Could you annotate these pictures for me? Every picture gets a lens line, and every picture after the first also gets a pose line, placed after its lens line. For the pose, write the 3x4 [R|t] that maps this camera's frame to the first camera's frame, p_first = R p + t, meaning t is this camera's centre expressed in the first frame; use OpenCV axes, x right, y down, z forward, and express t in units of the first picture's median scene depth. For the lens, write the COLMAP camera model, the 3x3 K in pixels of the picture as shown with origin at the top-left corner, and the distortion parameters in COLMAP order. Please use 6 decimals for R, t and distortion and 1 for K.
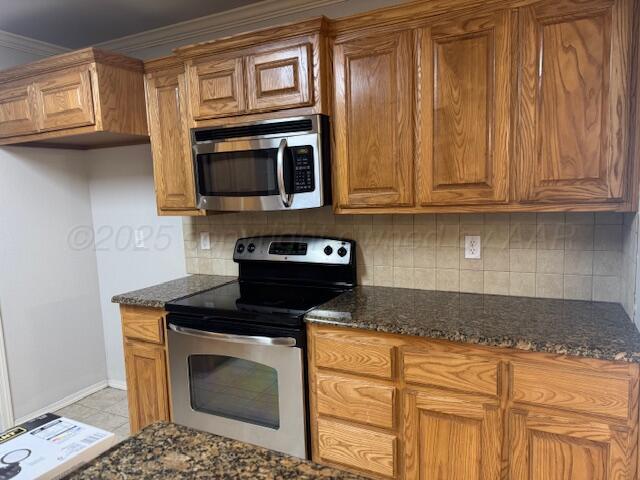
lens RADIAL K [[447.3, 0, 320.0], [0, 447.3, 240.0], [0, 0, 1]] dist [0.033060, -0.007130]
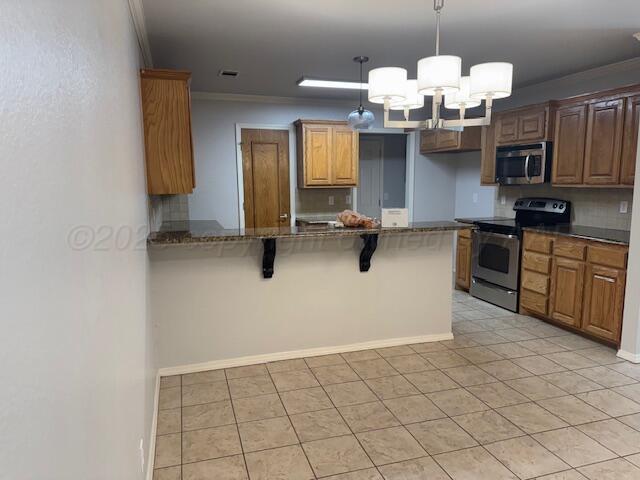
lens RADIAL K [[447.3, 0, 320.0], [0, 447.3, 240.0], [0, 0, 1]] dist [0.033060, -0.007130]
pose [[0.691112, 0.131925, -0.710605, 0.870712], [-0.104827, 0.991100, 0.082048, 0.139521], [0.715105, 0.017786, 0.698790, -1.362091]]
